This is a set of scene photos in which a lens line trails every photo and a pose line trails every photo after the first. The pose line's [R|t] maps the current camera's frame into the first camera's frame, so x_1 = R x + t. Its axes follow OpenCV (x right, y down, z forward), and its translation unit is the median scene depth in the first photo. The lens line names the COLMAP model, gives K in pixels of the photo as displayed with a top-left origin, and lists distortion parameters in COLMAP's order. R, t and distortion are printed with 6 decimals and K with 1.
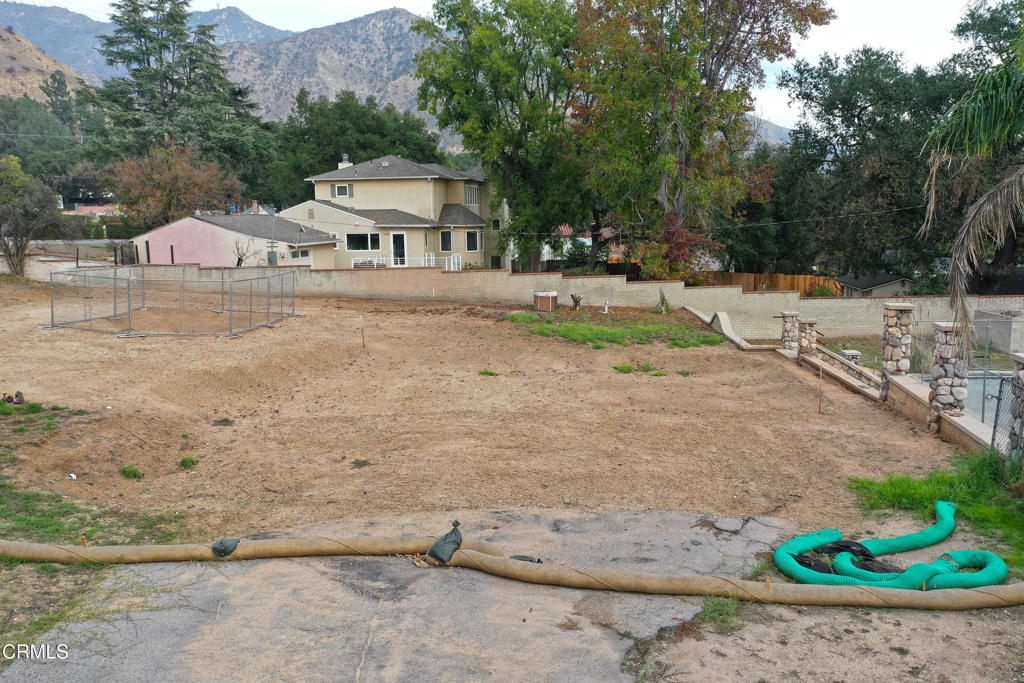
lens RADIAL K [[808.3, 0, 511.1], [0, 808.3, 337.9], [0, 0, 1]] dist [-0.001439, 0.001121]
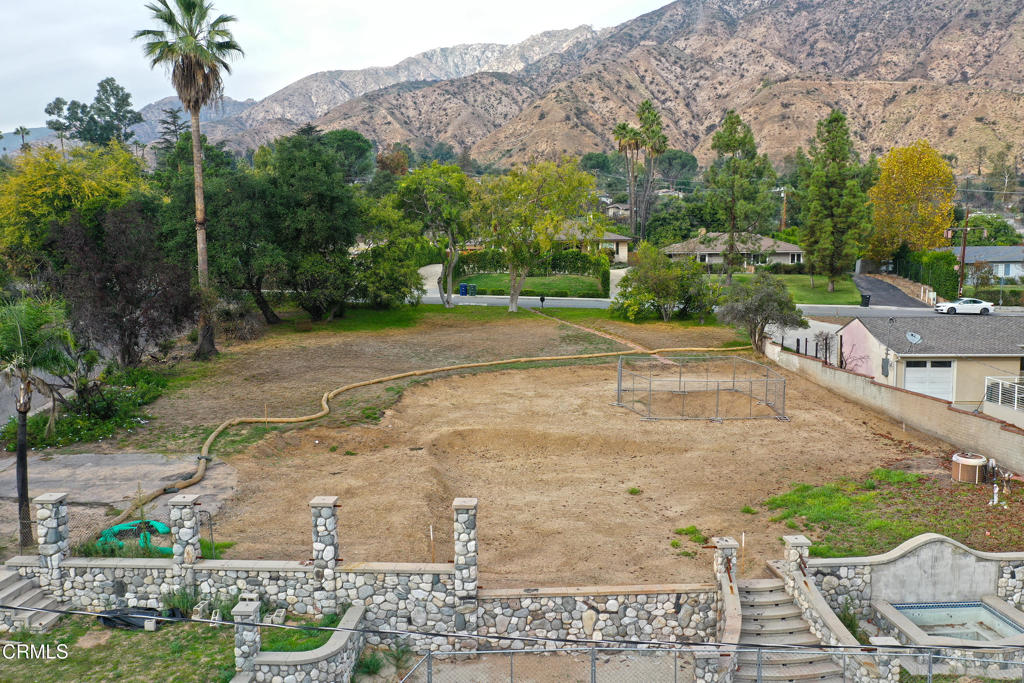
lens RADIAL K [[808.3, 0, 511.1], [0, 808.3, 337.9], [0, 0, 1]] dist [-0.001439, 0.001121]
pose [[0.096619, 0.104100, -0.989863, 0.662251], [-0.142497, 0.985717, 0.089755, -0.154965], [0.985068, 0.132380, 0.110073, 0.408704]]
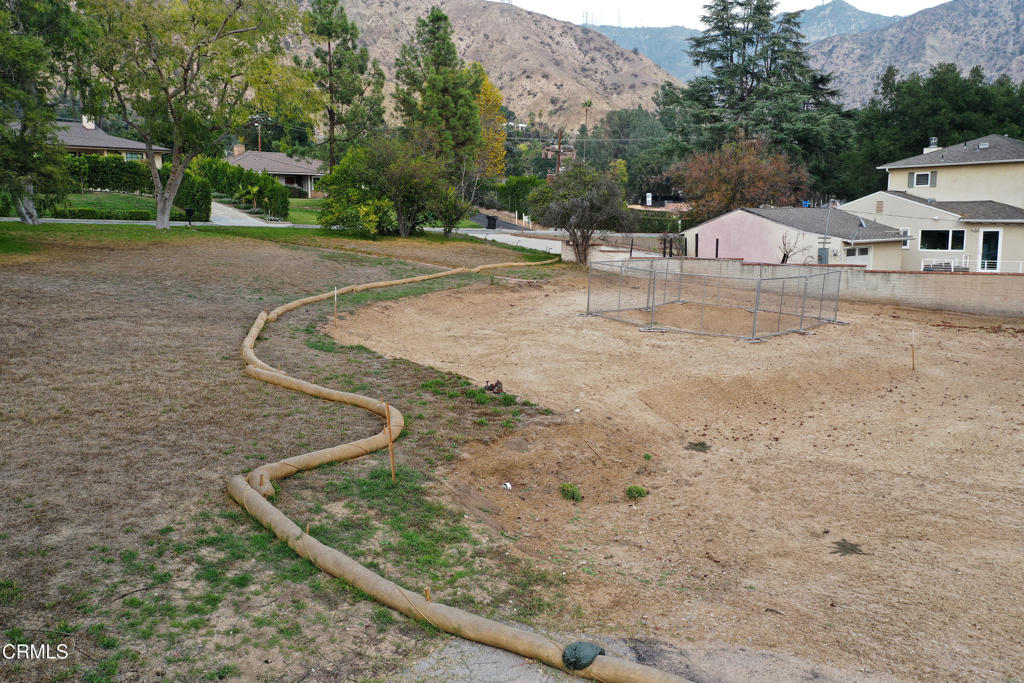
lens RADIAL K [[808.3, 0, 511.1], [0, 808.3, 337.9], [0, 0, 1]] dist [-0.001439, 0.001121]
pose [[0.775222, 0.096293, -0.624307, 0.002875], [-0.094176, 0.994886, 0.036510, -0.008429], [0.624630, 0.030492, 0.780326, 0.092093]]
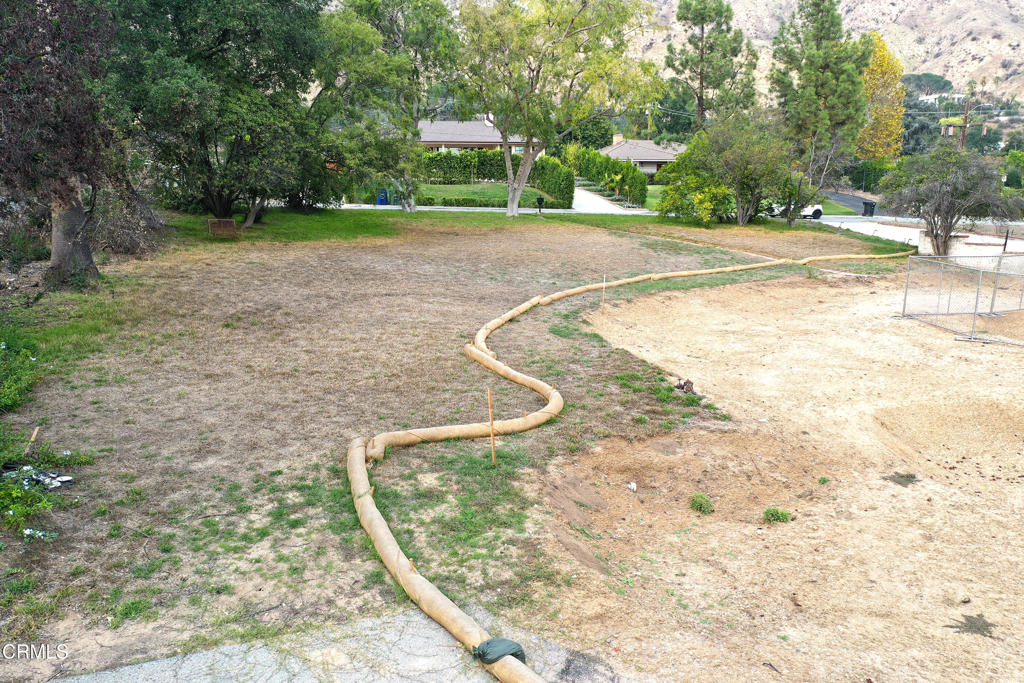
lens RADIAL K [[808.3, 0, 511.1], [0, 808.3, 337.9], [0, 0, 1]] dist [-0.001439, 0.001121]
pose [[0.390495, 0.152927, -0.907814, 0.059457], [-0.130854, 0.985314, 0.109696, -0.021894], [0.911258, 0.075955, 0.404772, 0.159976]]
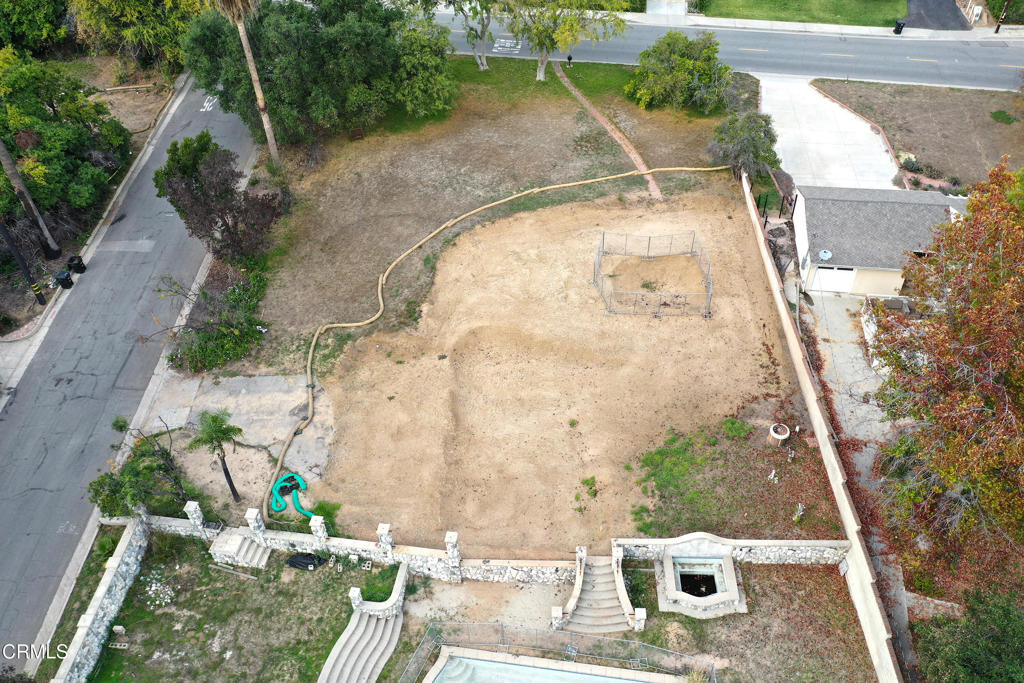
lens RADIAL K [[809.2, 0, 510.6], [0, 809.2, 337.4], [0, 0, 1]] dist [-0.001408, 0.004776]
pose [[0.005837, 0.674362, -0.738378, 0.752586], [-0.117487, 0.733739, 0.669196, -0.826081], [0.993057, 0.082844, 0.083512, 0.416629]]
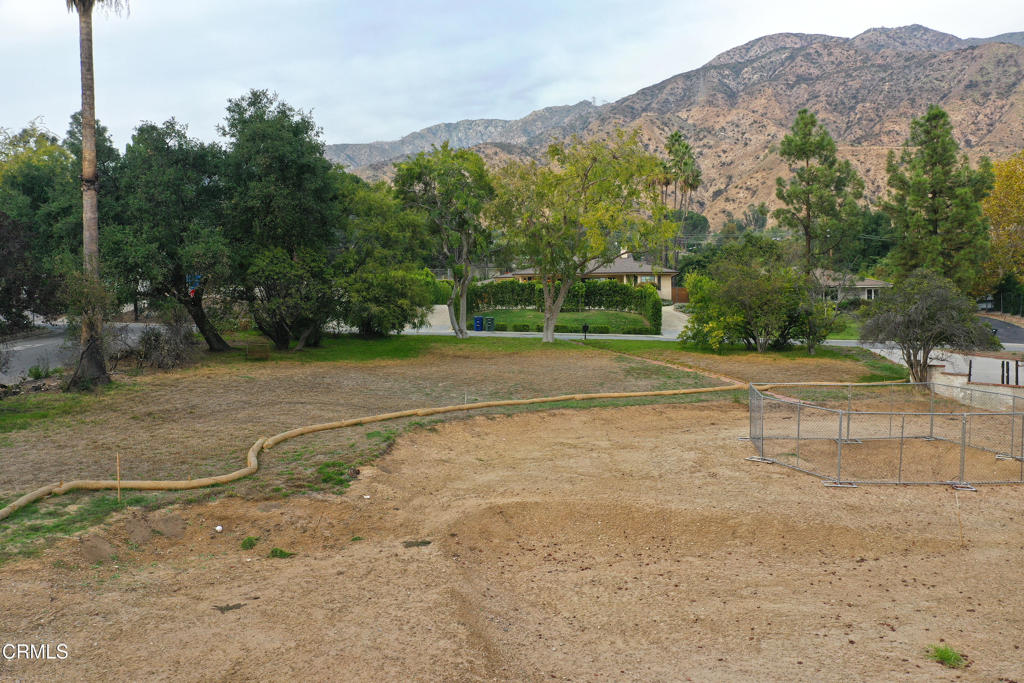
lens RADIAL K [[808.3, 0, 511.1], [0, 808.3, 337.9], [0, 0, 1]] dist [-0.001439, 0.001121]
pose [[0.094082, 0.017646, -0.995408, 0.256394], [-0.142388, 0.989802, 0.004089, -0.066436], [0.985329, 0.141350, 0.095635, 0.412132]]
